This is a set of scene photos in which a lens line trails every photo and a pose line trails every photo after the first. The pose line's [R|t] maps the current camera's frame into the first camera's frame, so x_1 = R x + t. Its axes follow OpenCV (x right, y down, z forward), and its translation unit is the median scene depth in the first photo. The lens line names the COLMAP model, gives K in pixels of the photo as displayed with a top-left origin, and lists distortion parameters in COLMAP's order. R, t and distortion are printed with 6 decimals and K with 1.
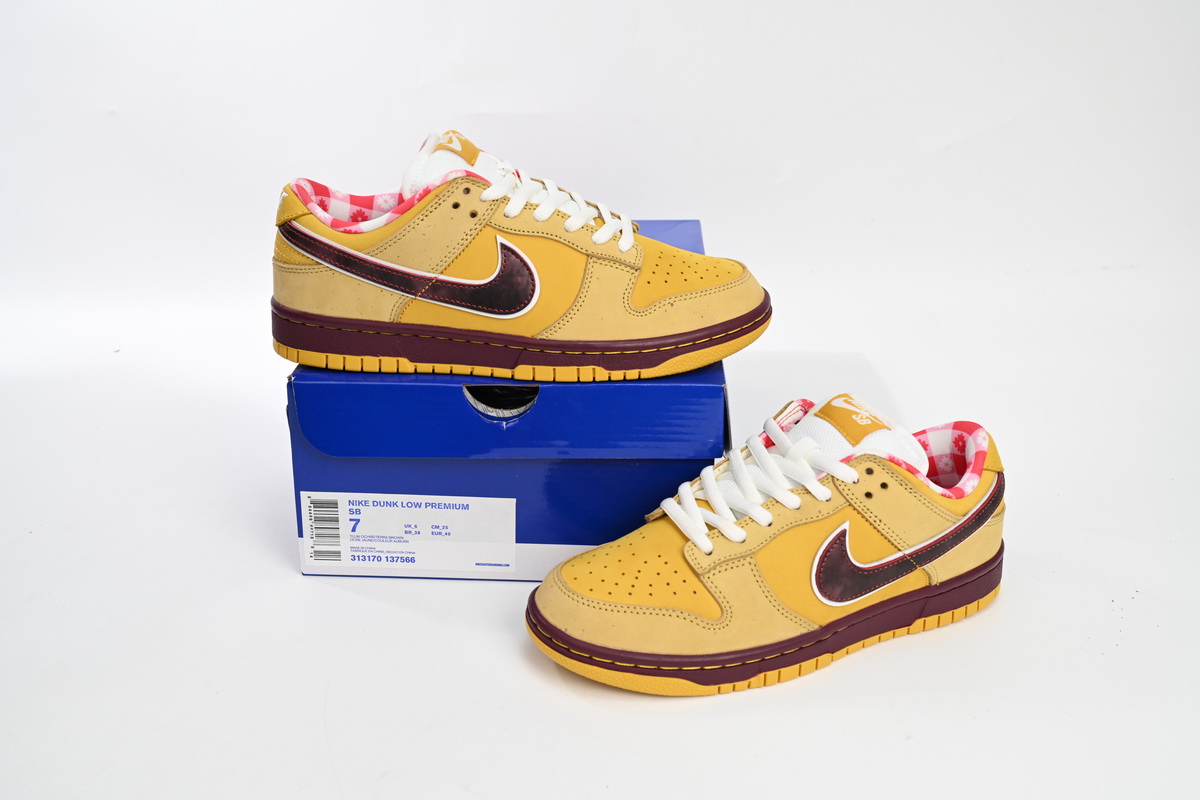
lens RADIAL K [[1295.7, 0, 605.4], [0, 1295.7, 407.0], [0, 0, 1]] dist [-0.007890, 0.000000]
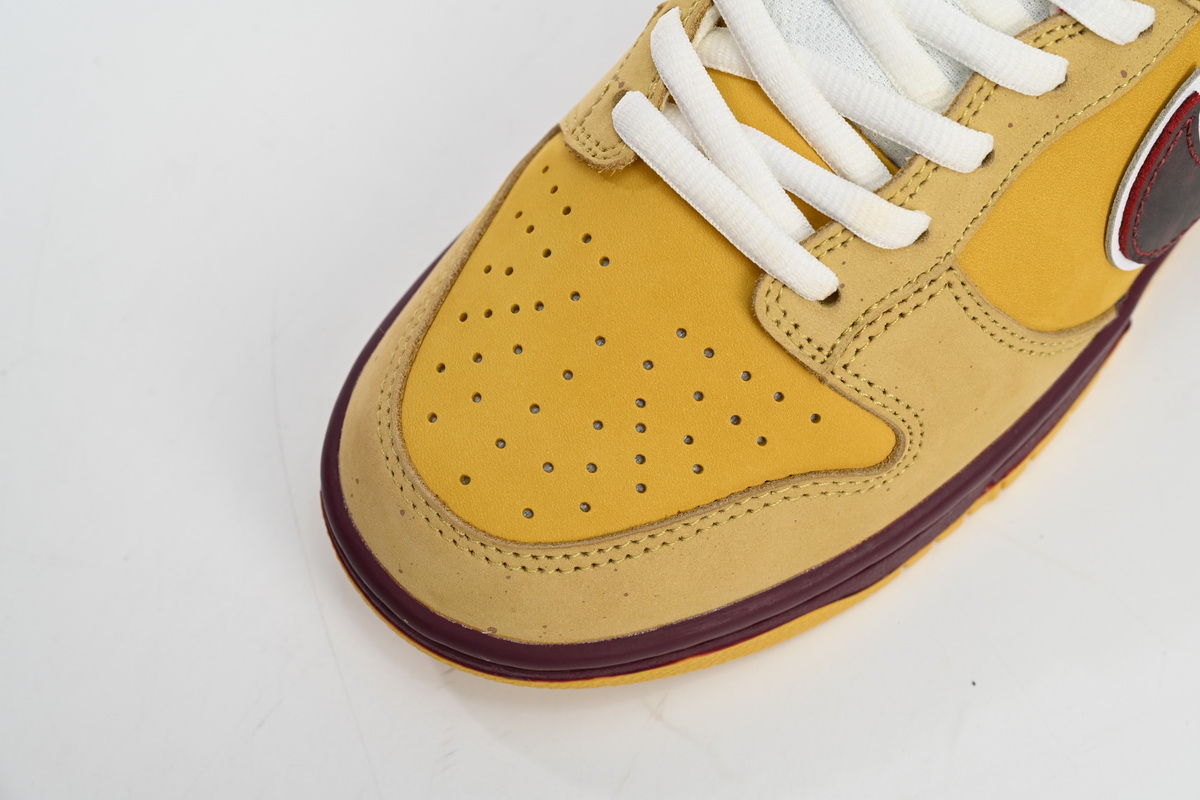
lens RADIAL K [[2045.0, 0, 601.1], [0, 2045.0, 398.8], [0, 0, 1]] dist [-0.002009, 0.000000]
pose [[0.943322, -0.324698, 0.068664, -0.019785], [0.198743, 0.718372, 0.666665, -0.228082], [-0.265791, -0.615233, 0.742188, 0.603309]]
